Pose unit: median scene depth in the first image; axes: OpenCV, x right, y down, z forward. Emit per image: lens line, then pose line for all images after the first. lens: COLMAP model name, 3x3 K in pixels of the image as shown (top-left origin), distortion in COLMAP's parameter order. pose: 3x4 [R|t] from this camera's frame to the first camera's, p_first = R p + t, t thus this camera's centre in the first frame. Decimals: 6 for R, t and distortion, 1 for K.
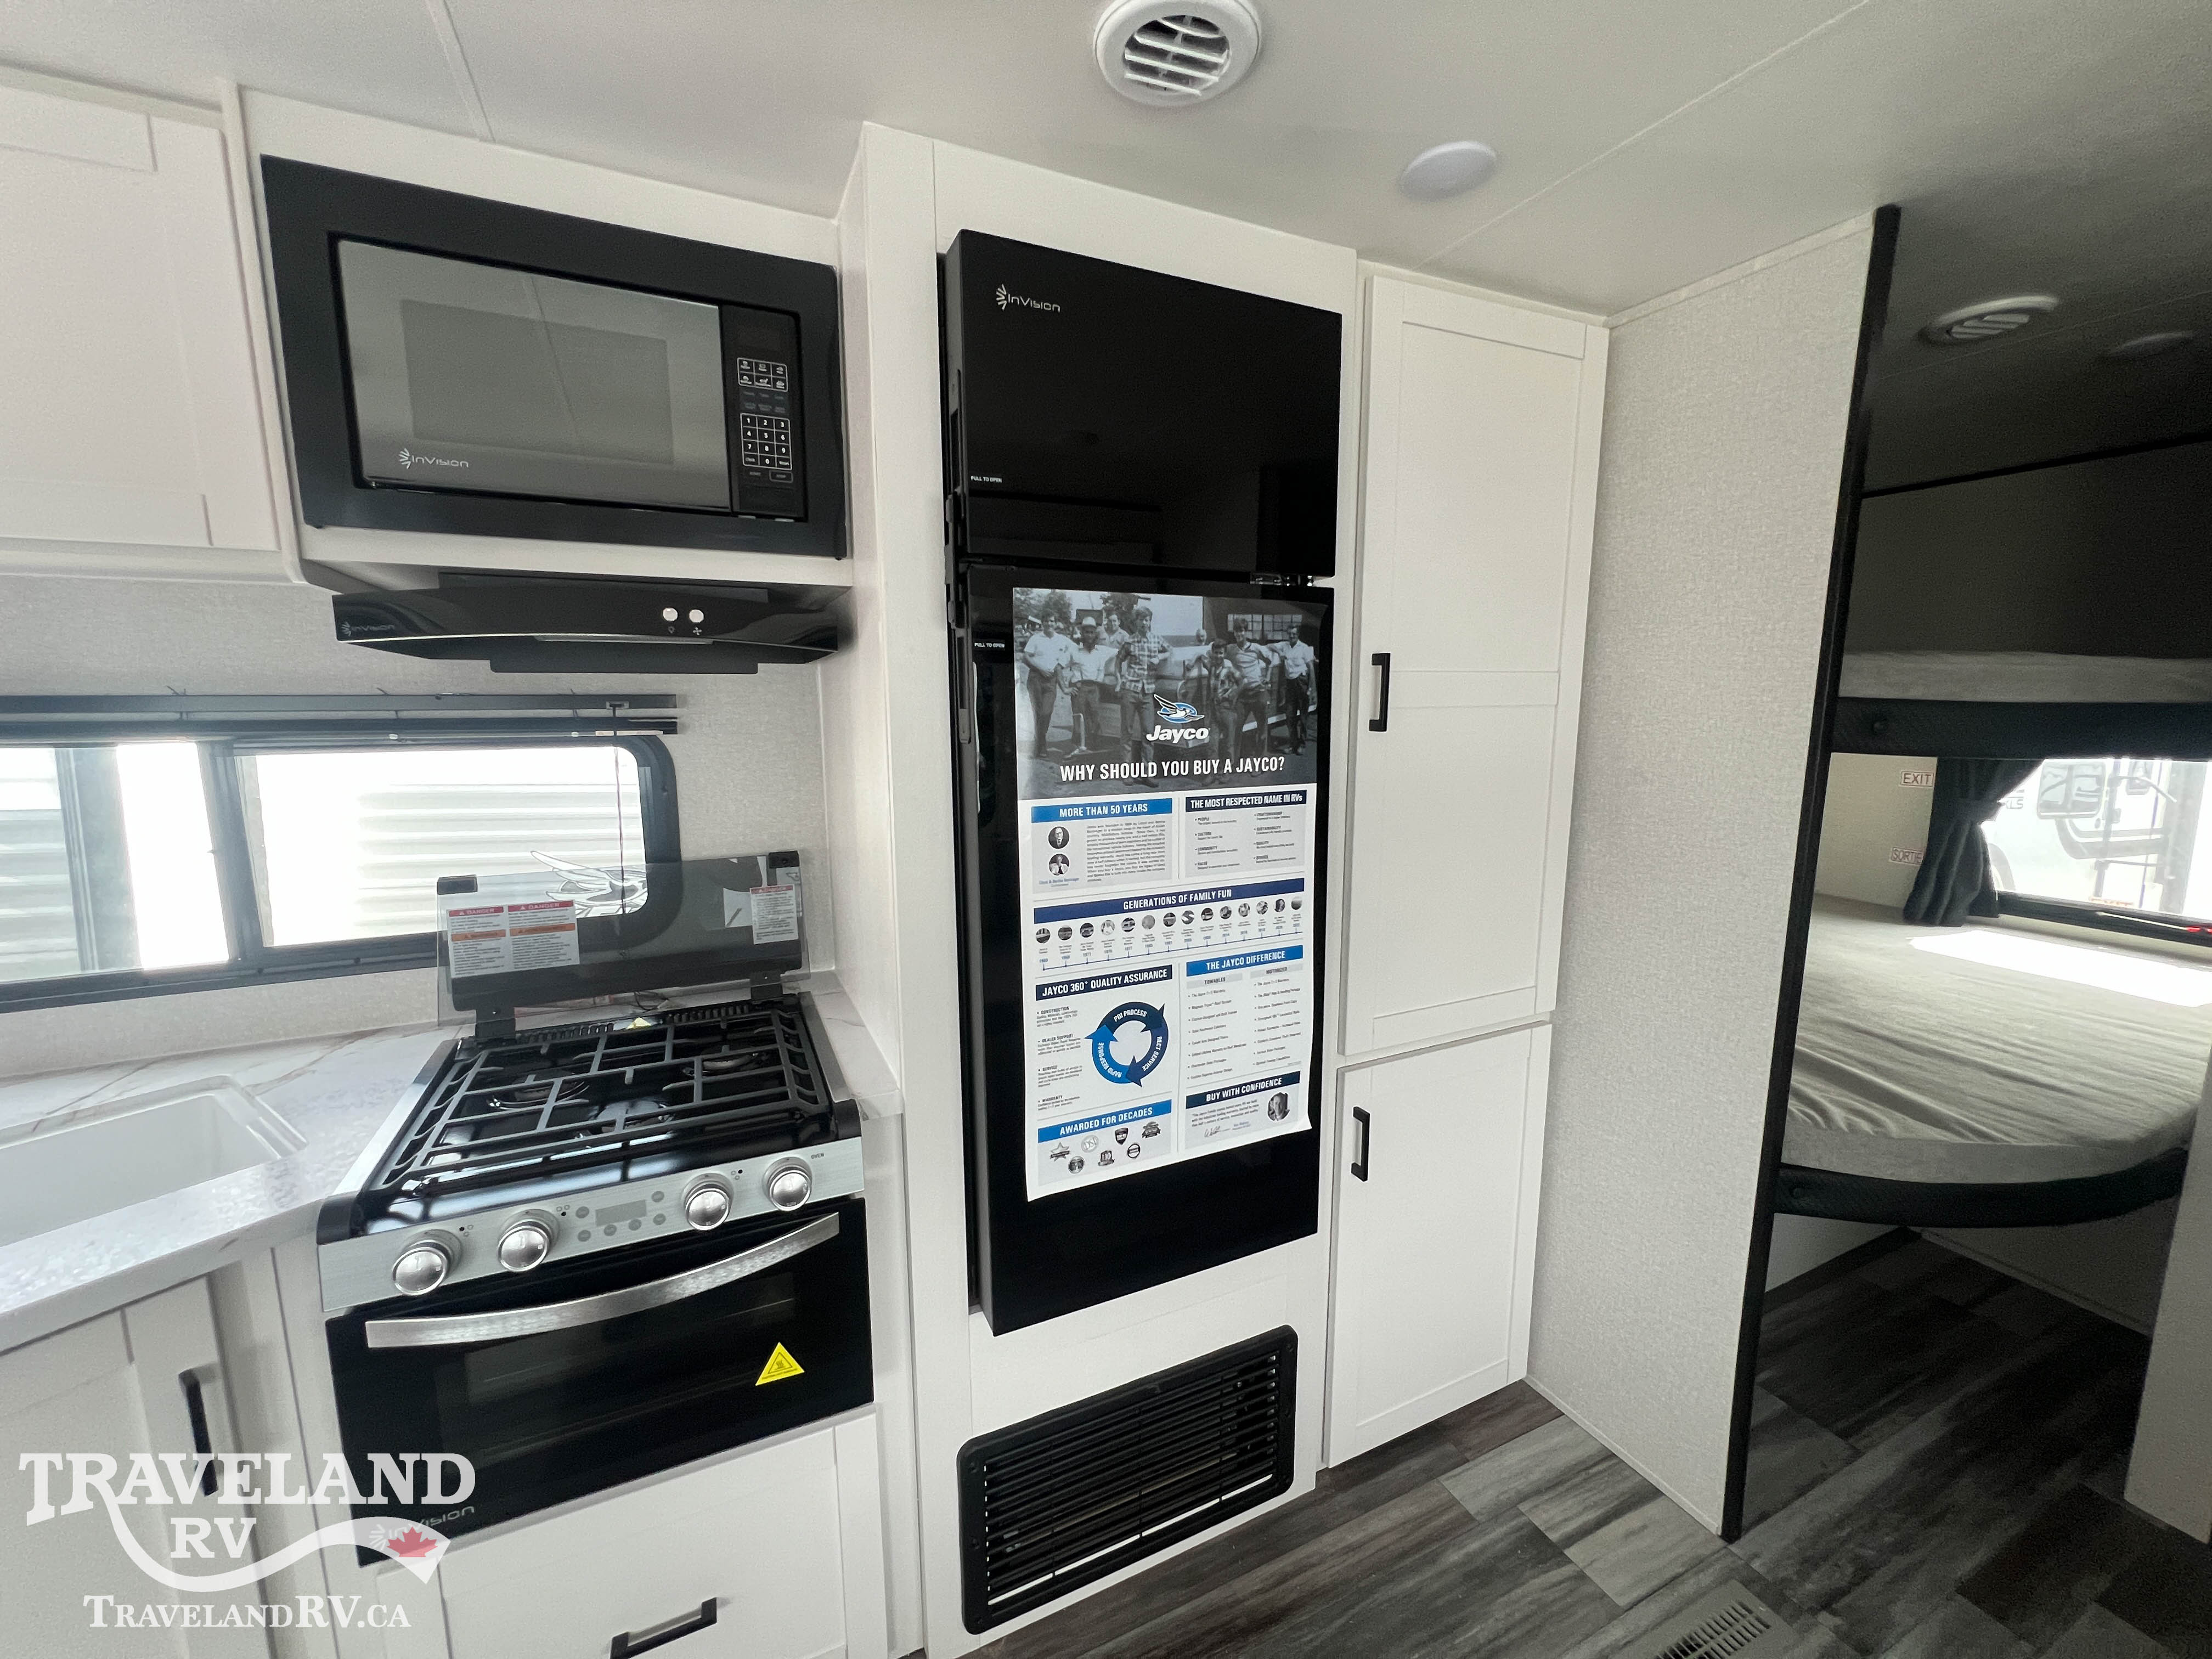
lens RADIAL K [[885.2, 0, 1102.6], [0, 885.2, 826.5], [0, 0, 1]] dist [-0.002085, 0.000040]
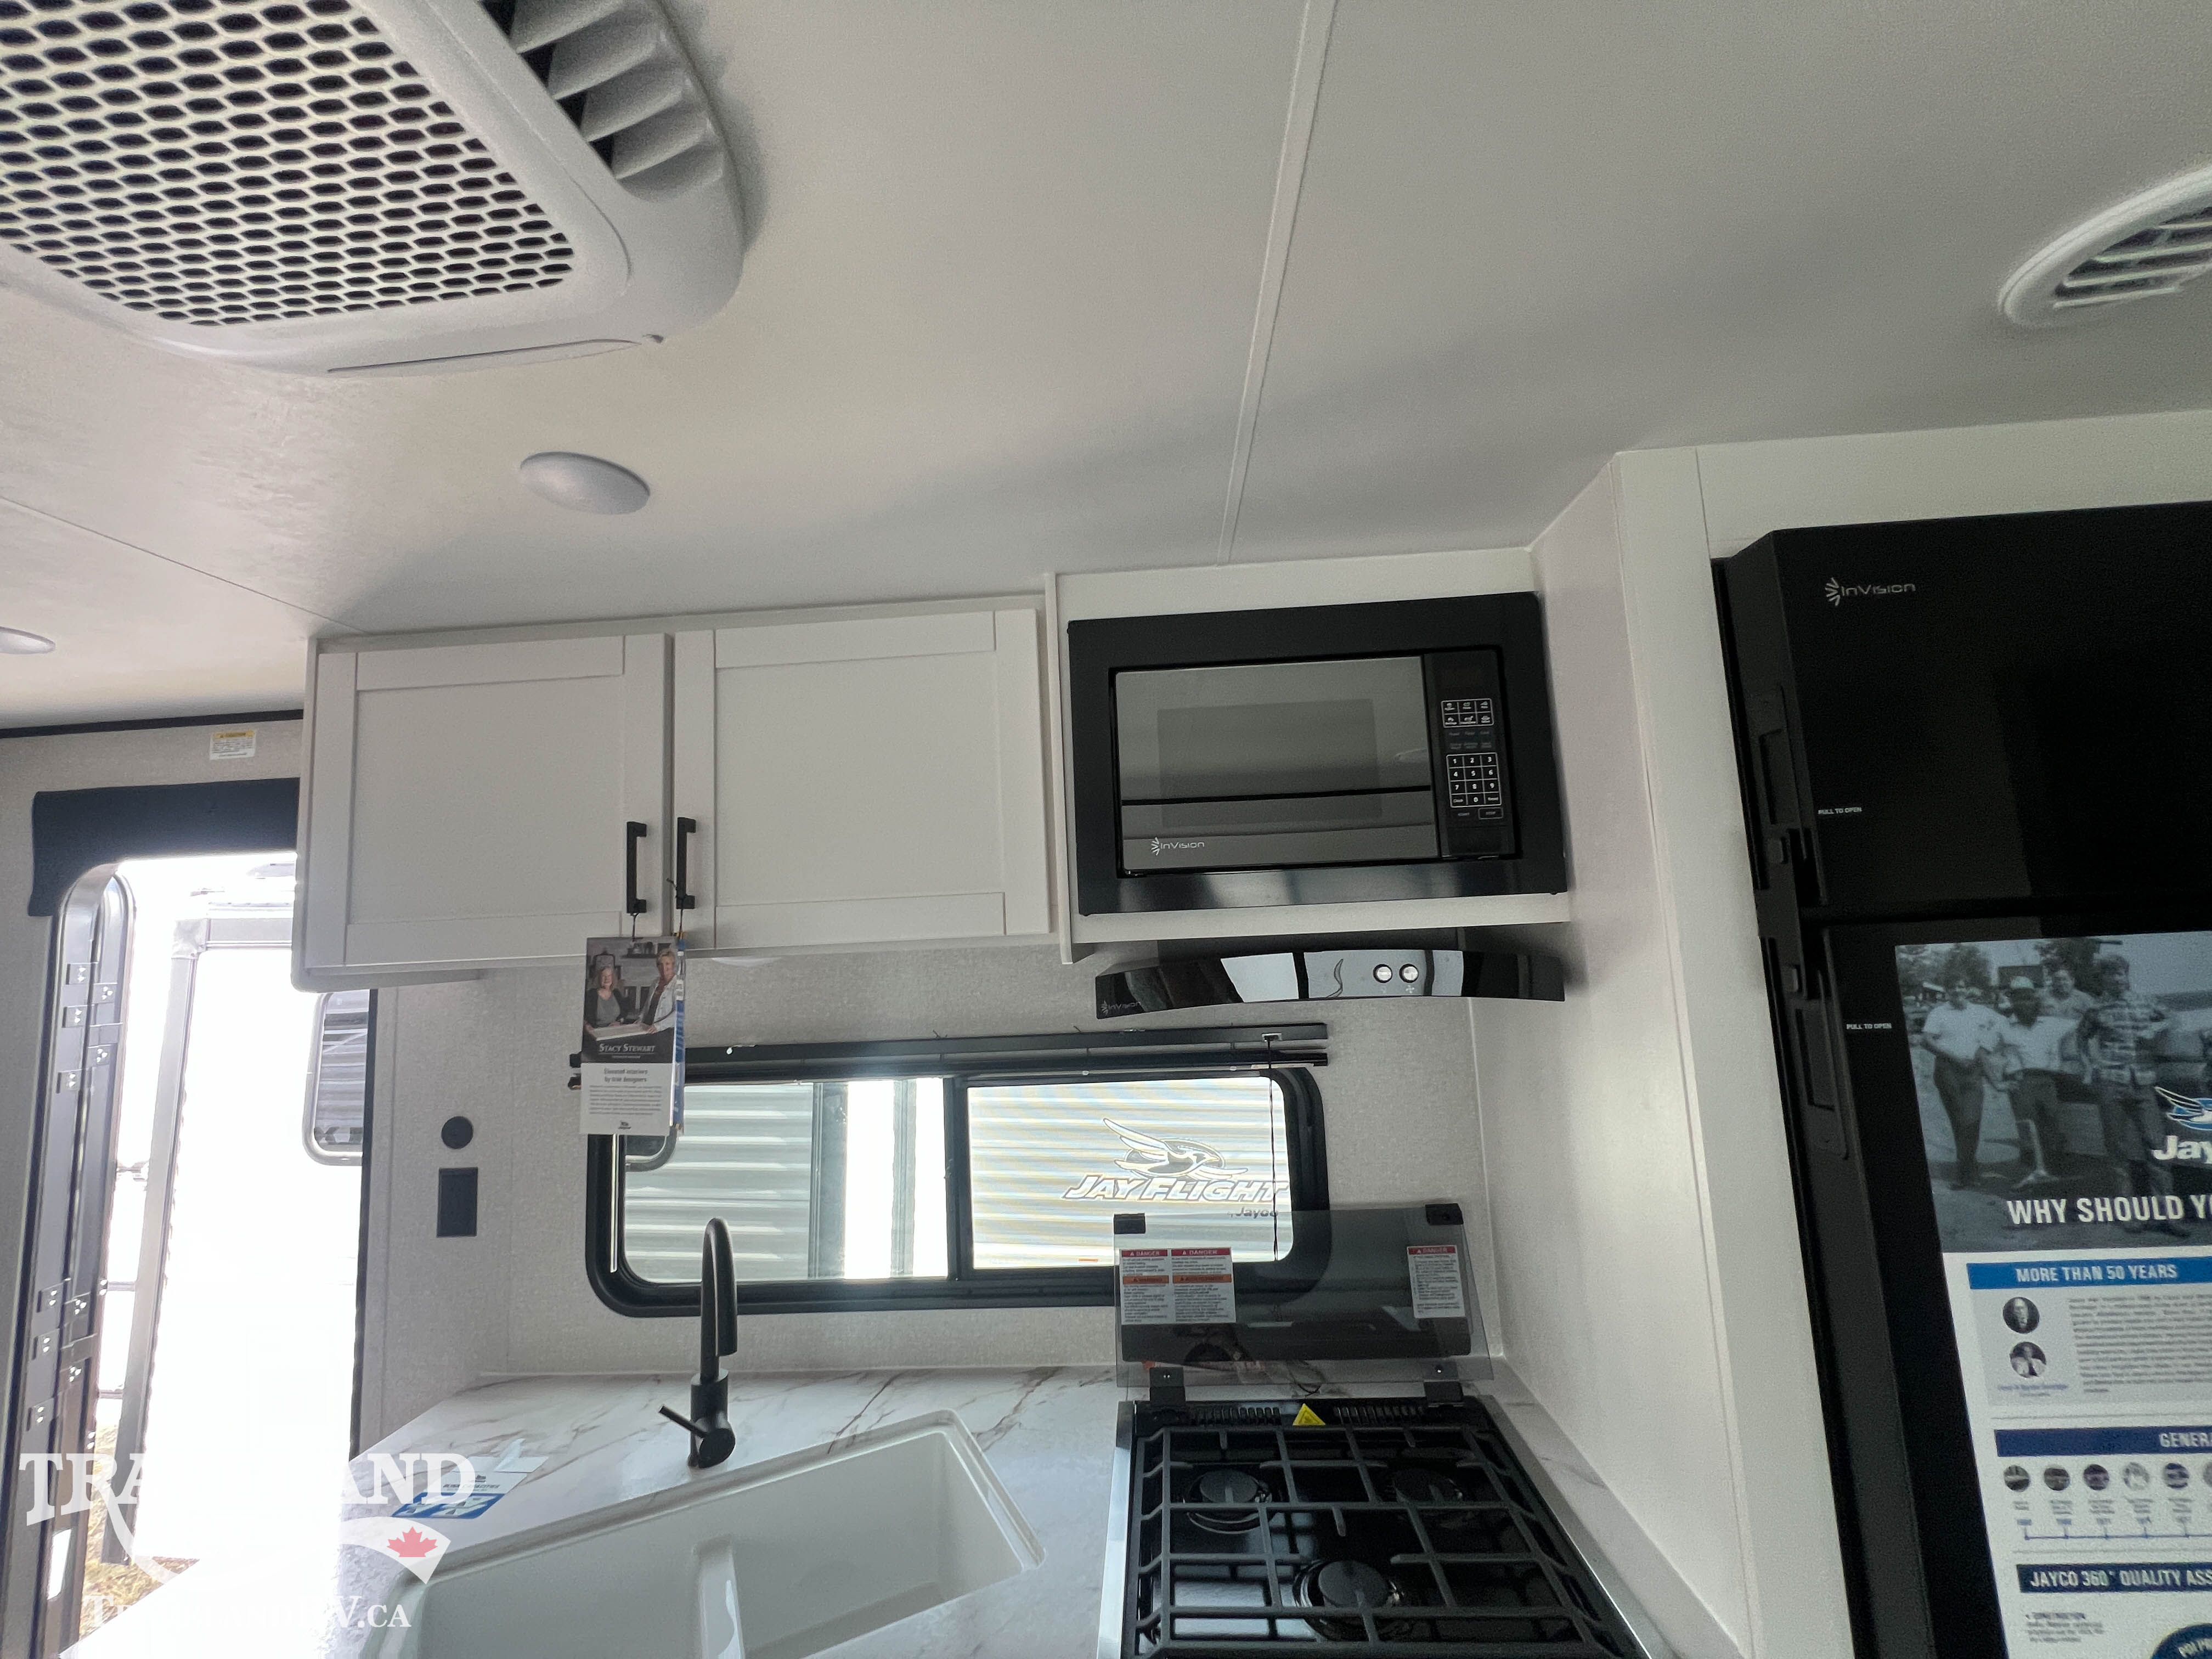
lens RADIAL K [[885.2, 0, 1103.8], [0, 885.2, 826.8], [0, 0, 1]] dist [-0.002085, 0.000040]
pose [[0.877496, -0.091897, -0.470698, -0.285116], [-0.026074, 0.970876, -0.238159, -0.154540], [0.478875, 0.221257, 0.849543, 0.040051]]
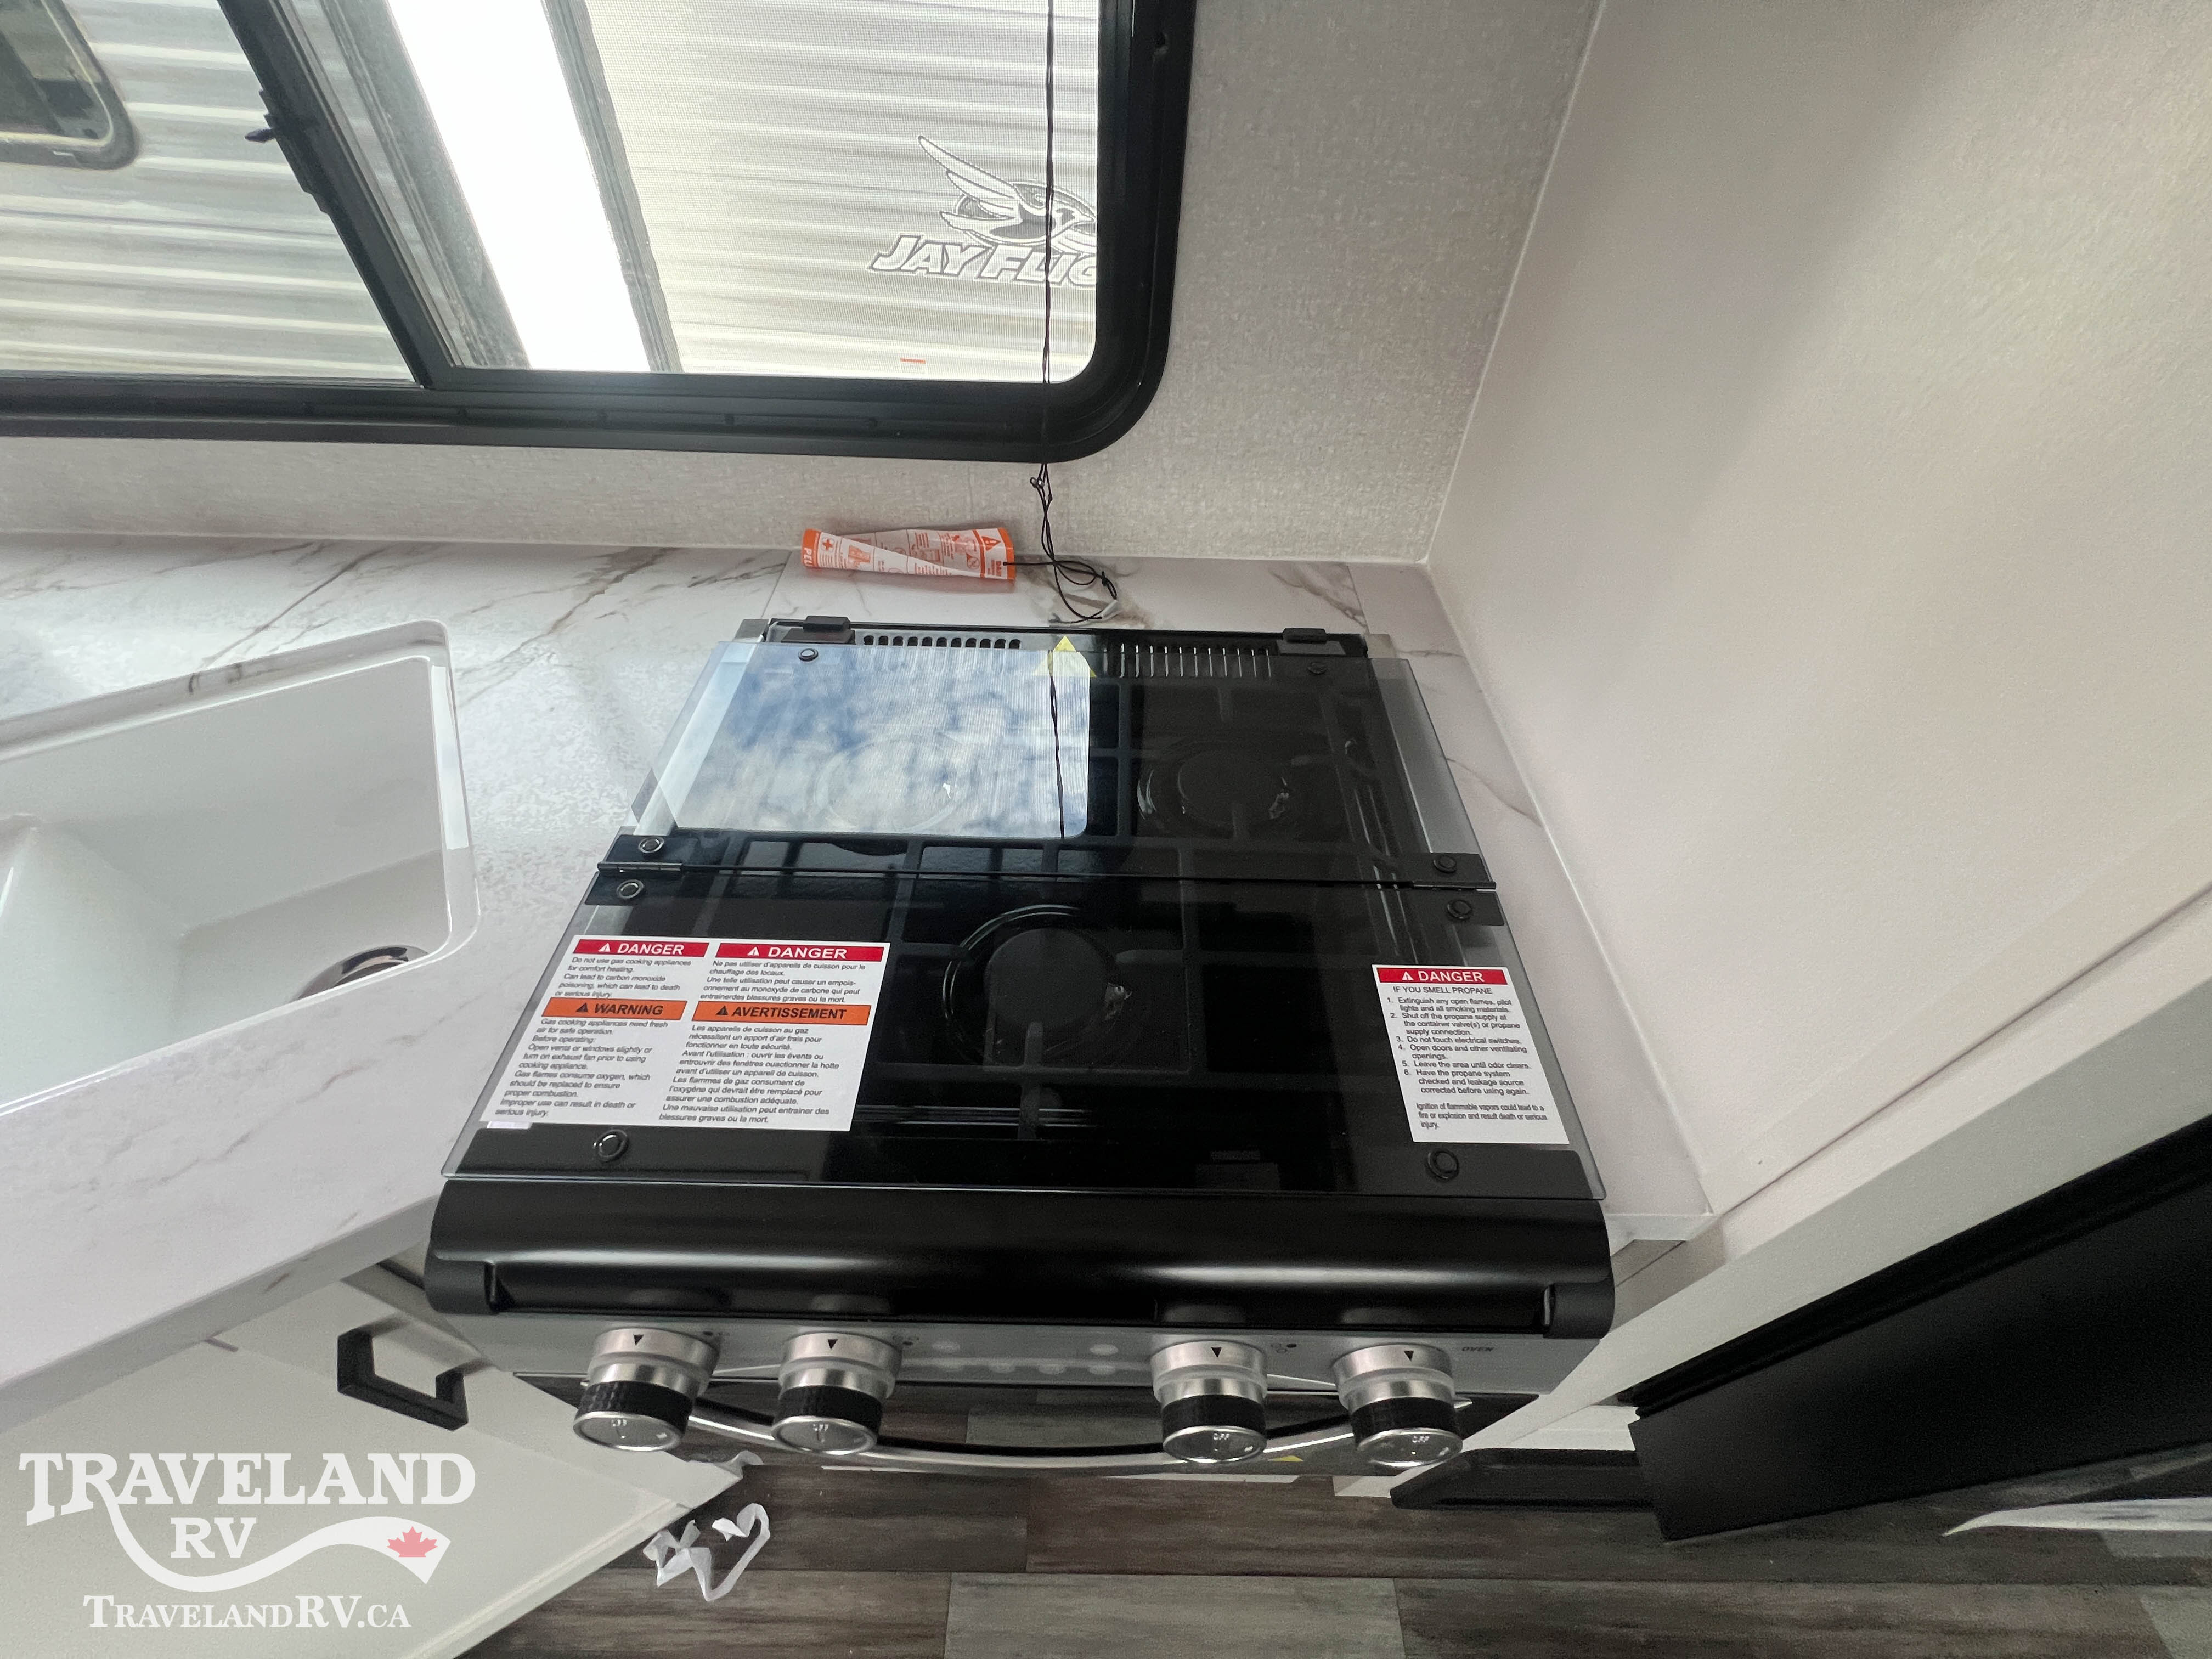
lens RADIAL K [[885.2, 0, 1105.1], [0, 885.2, 825.4], [0, 0, 1]] dist [-0.002085, 0.000040]
pose [[0.902168, 0.331789, -0.275697, -0.401876], [-0.087464, 0.766508, 0.636251, -0.030432], [0.422425, -0.549892, 0.720539, 0.718480]]
